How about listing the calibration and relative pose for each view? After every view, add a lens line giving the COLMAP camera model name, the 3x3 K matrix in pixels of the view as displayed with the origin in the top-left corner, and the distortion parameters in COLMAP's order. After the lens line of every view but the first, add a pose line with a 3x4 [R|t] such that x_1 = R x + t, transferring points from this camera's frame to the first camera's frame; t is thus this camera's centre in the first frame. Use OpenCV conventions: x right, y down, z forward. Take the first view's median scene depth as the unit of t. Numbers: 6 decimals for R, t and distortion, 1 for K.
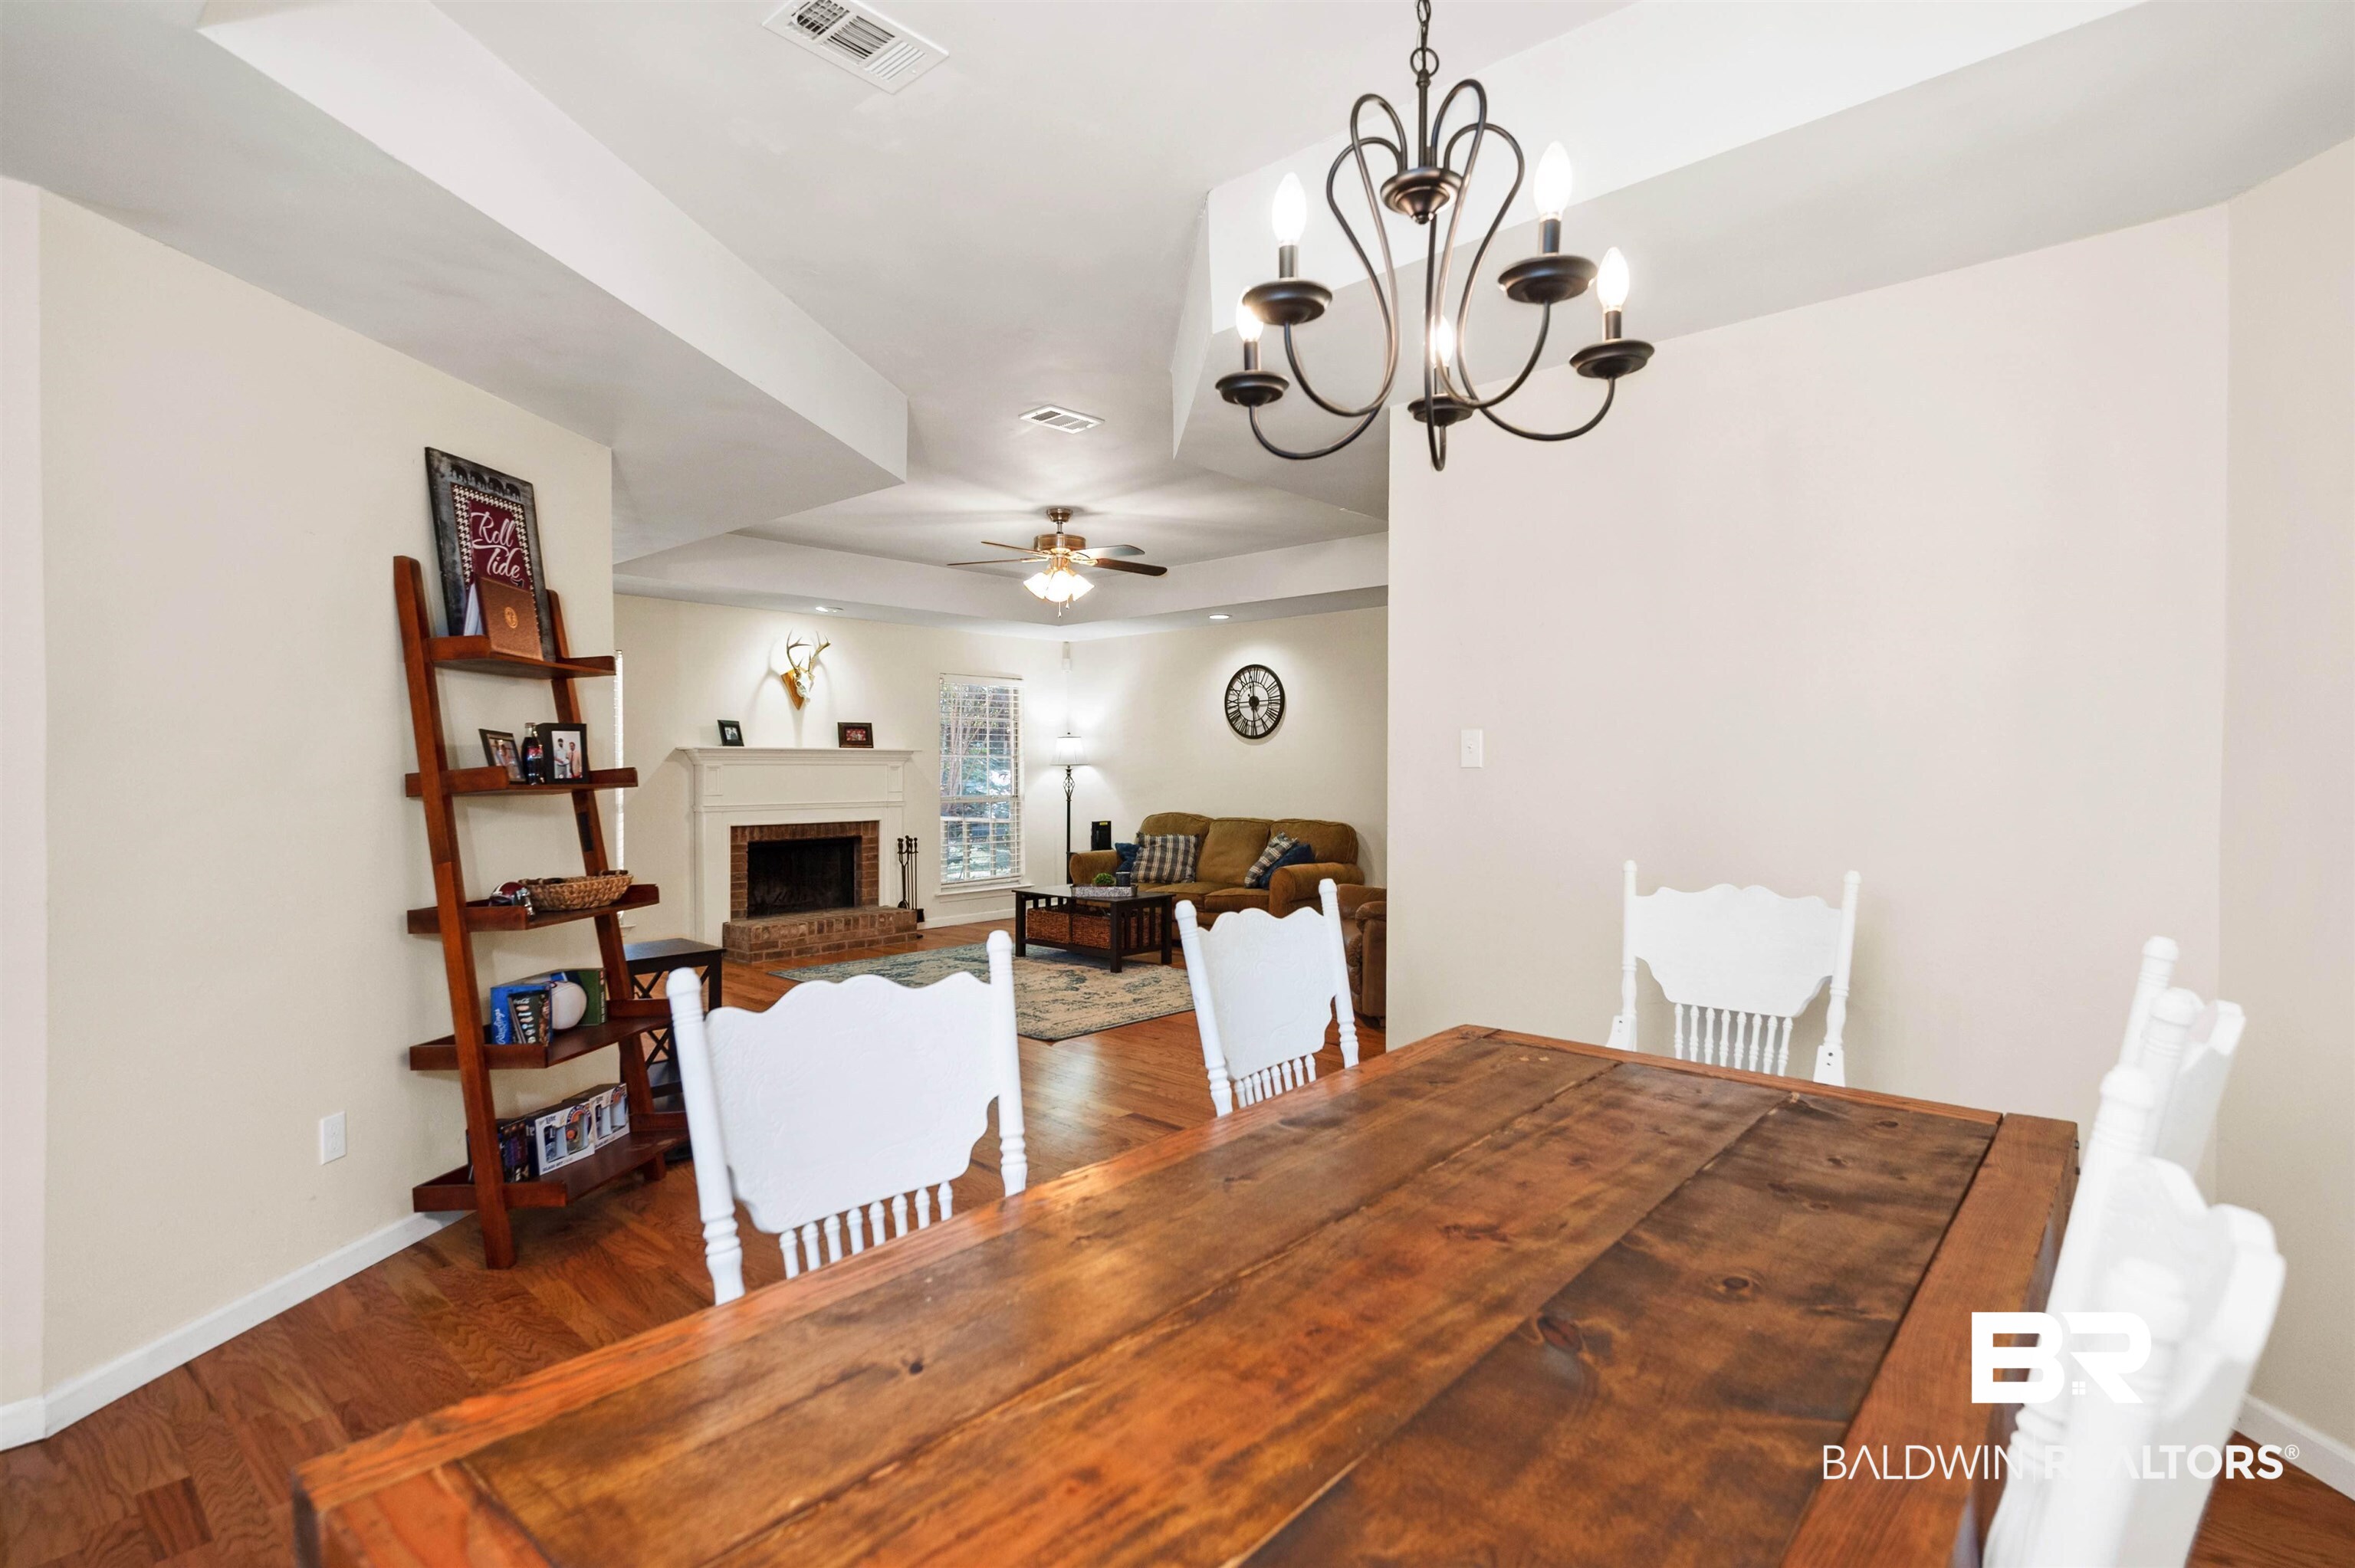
lens RADIAL K [[1136.1, 0, 1189.2], [0, 1136.1, 776.0], [0, 0, 1]] dist [0.000432, -0.000007]
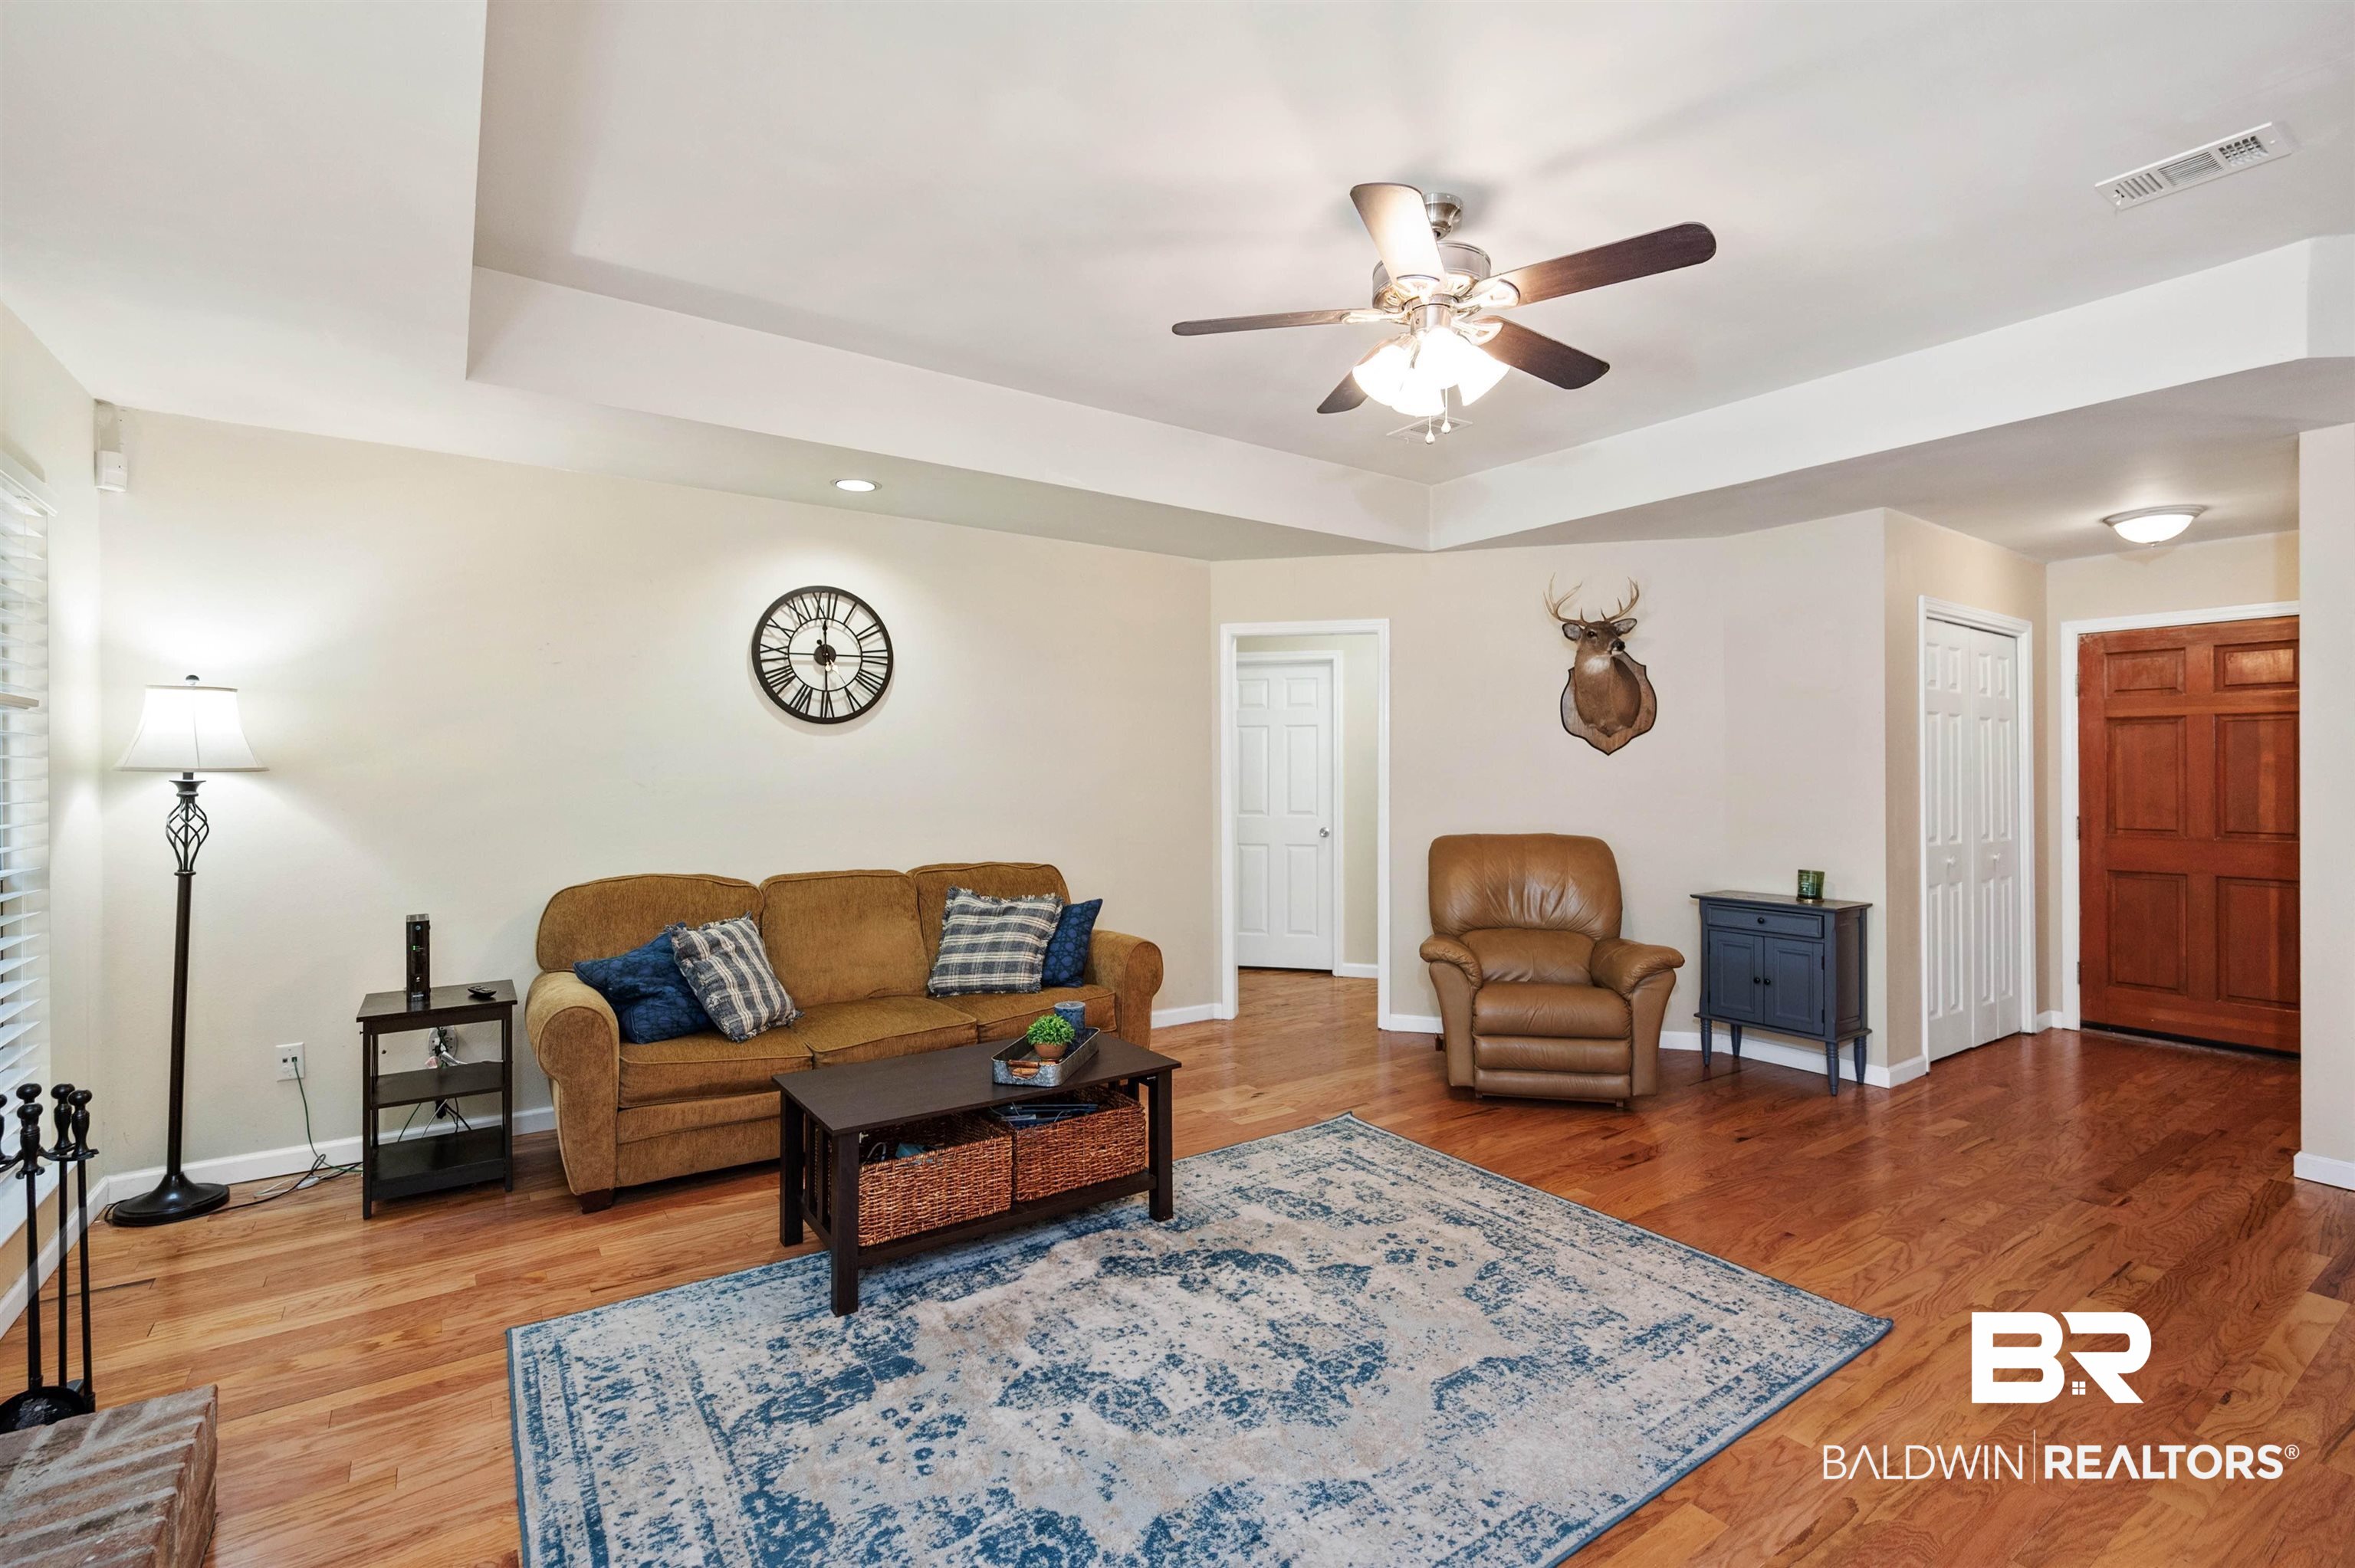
lens RADIAL K [[1046.0, 0, 1170.5], [0, 1046.0, 782.0], [0, 0, 1]] dist [0.005096, -0.000314]
pose [[0.241399, -0.006835, 0.970402, -0.393404], [0.005876, 0.999967, 0.005581, -0.006882], [-0.970408, 0.004355, 0.241431, 0.736086]]
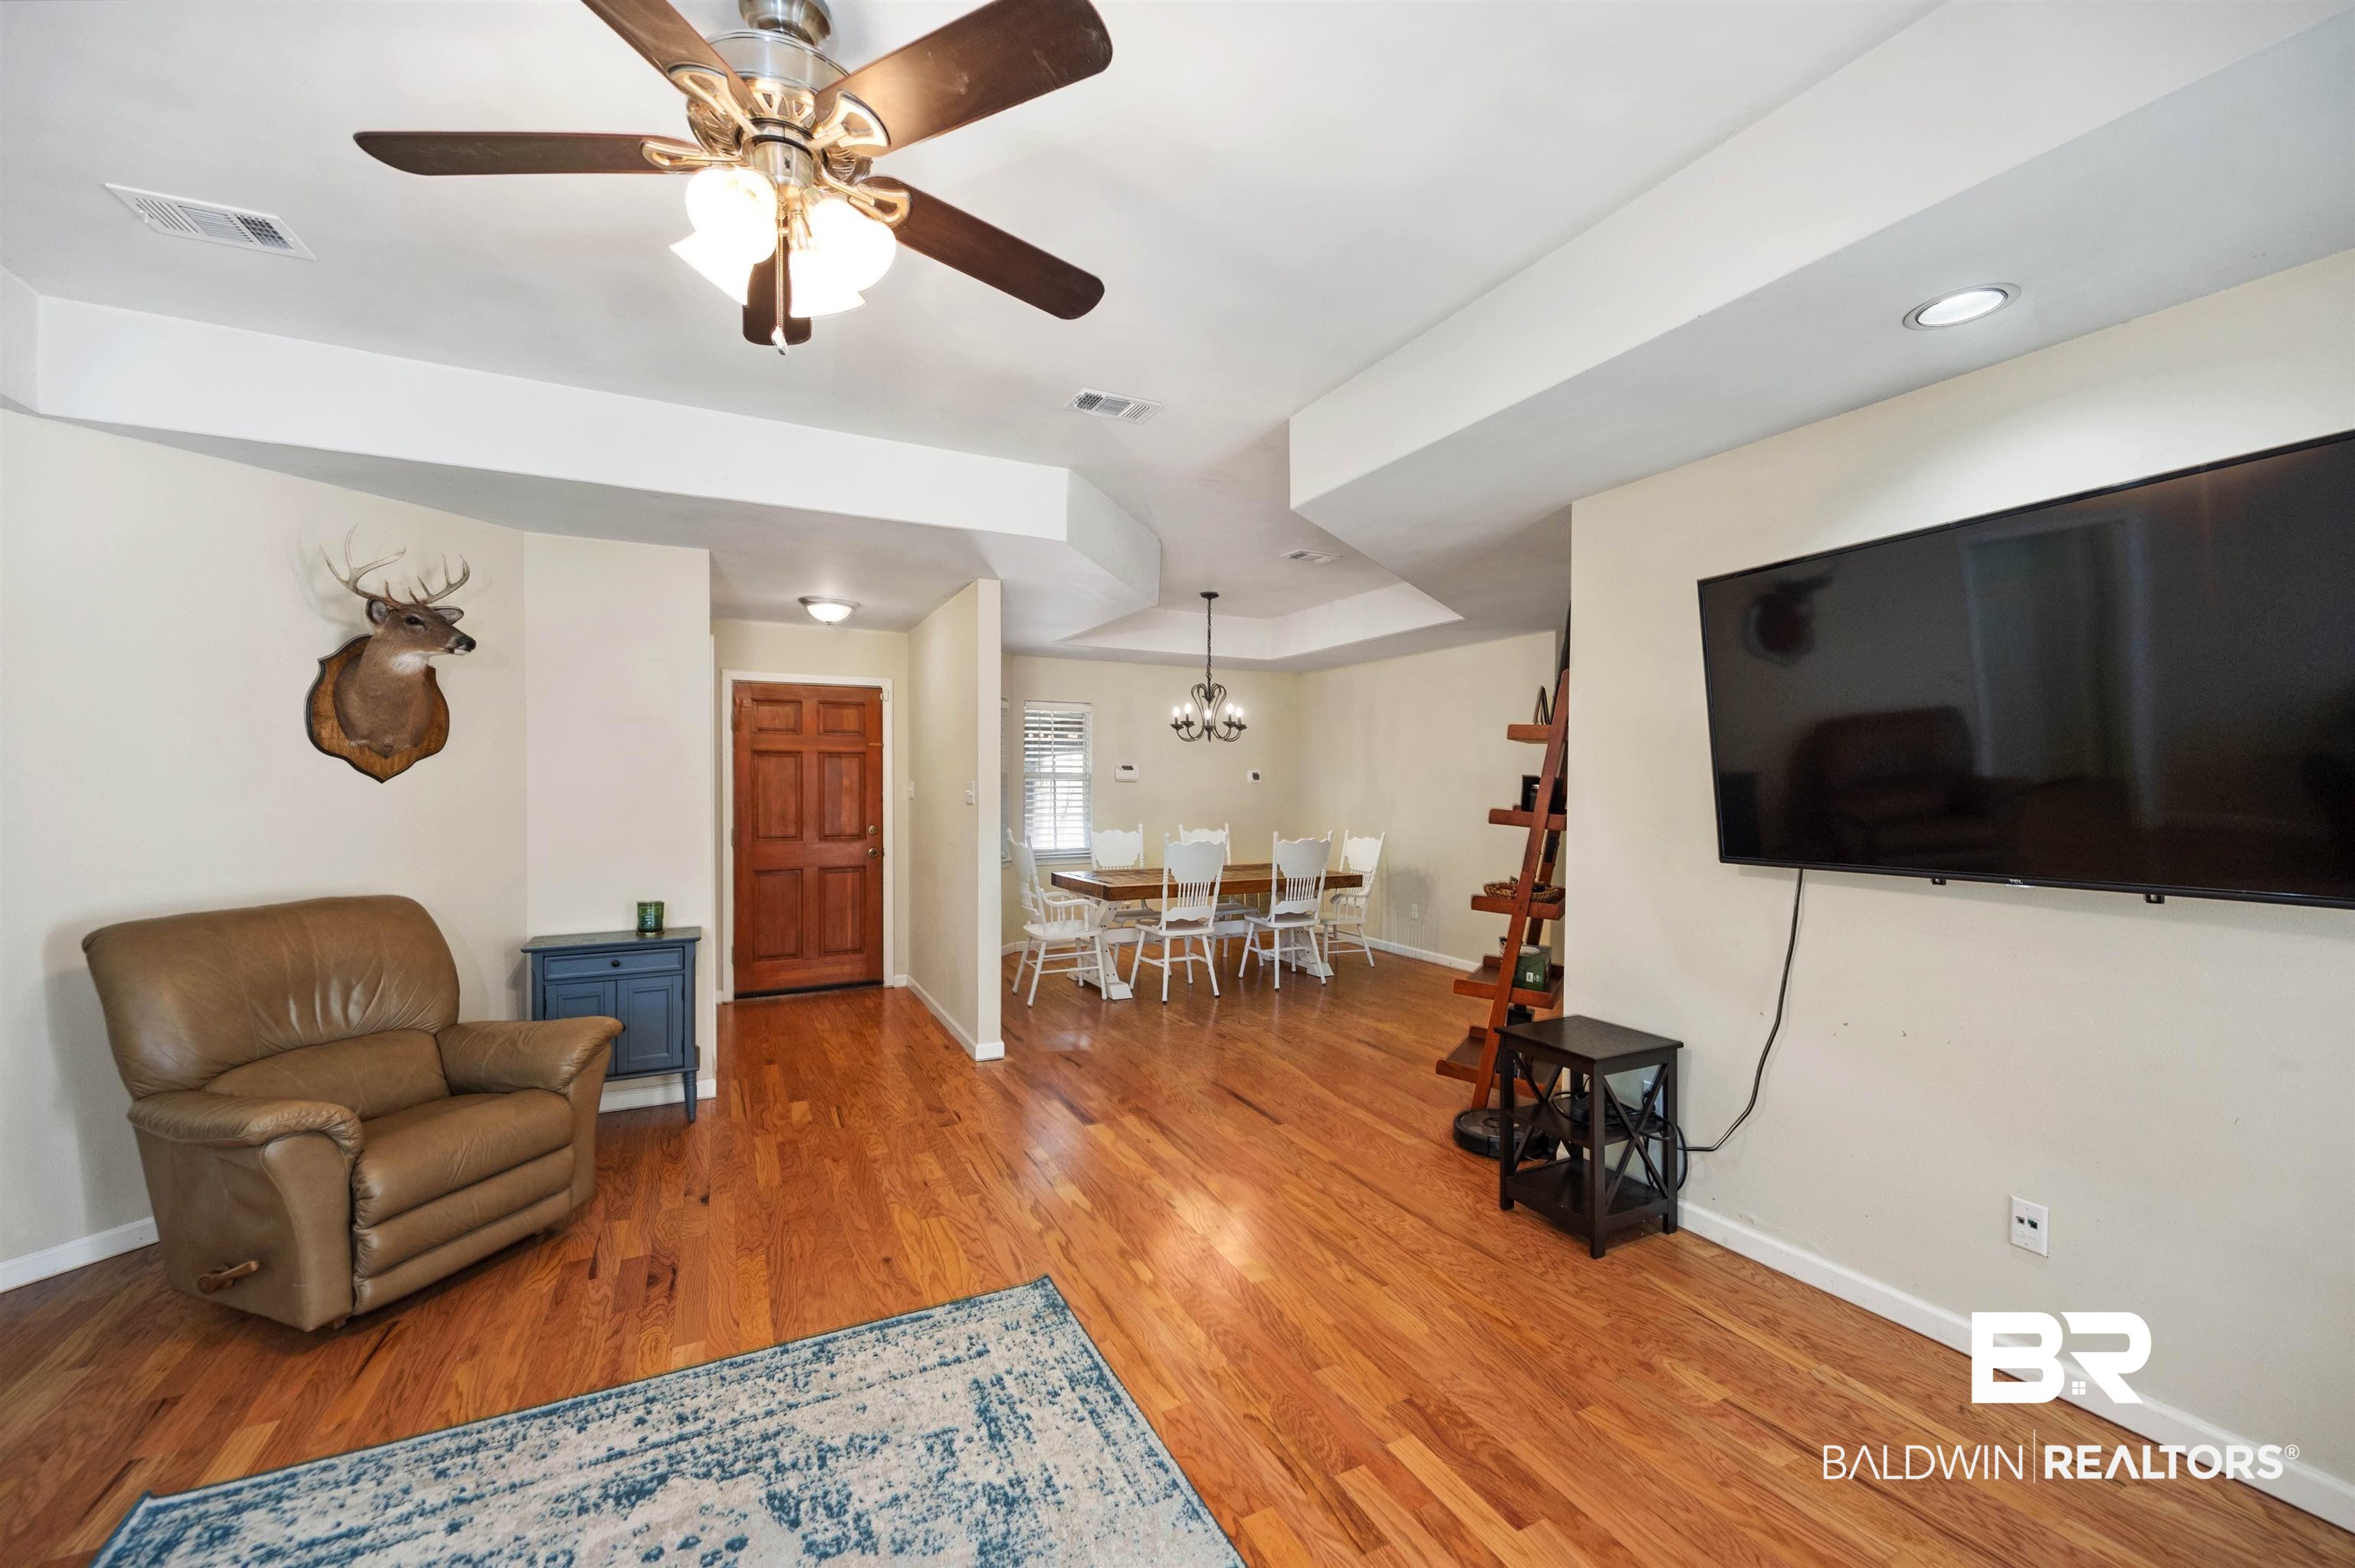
lens RADIAL K [[943.9, 0, 1177.3], [0, 943.9, 797.6], [0, 0, 1]] dist [0.003224, -0.000013]
pose [[-0.926964, -0.006051, 0.375101, -0.223677], [0.004339, 0.999630, 0.026849, -0.019713], [-0.375124, 0.026515, -0.926595, 0.876518]]
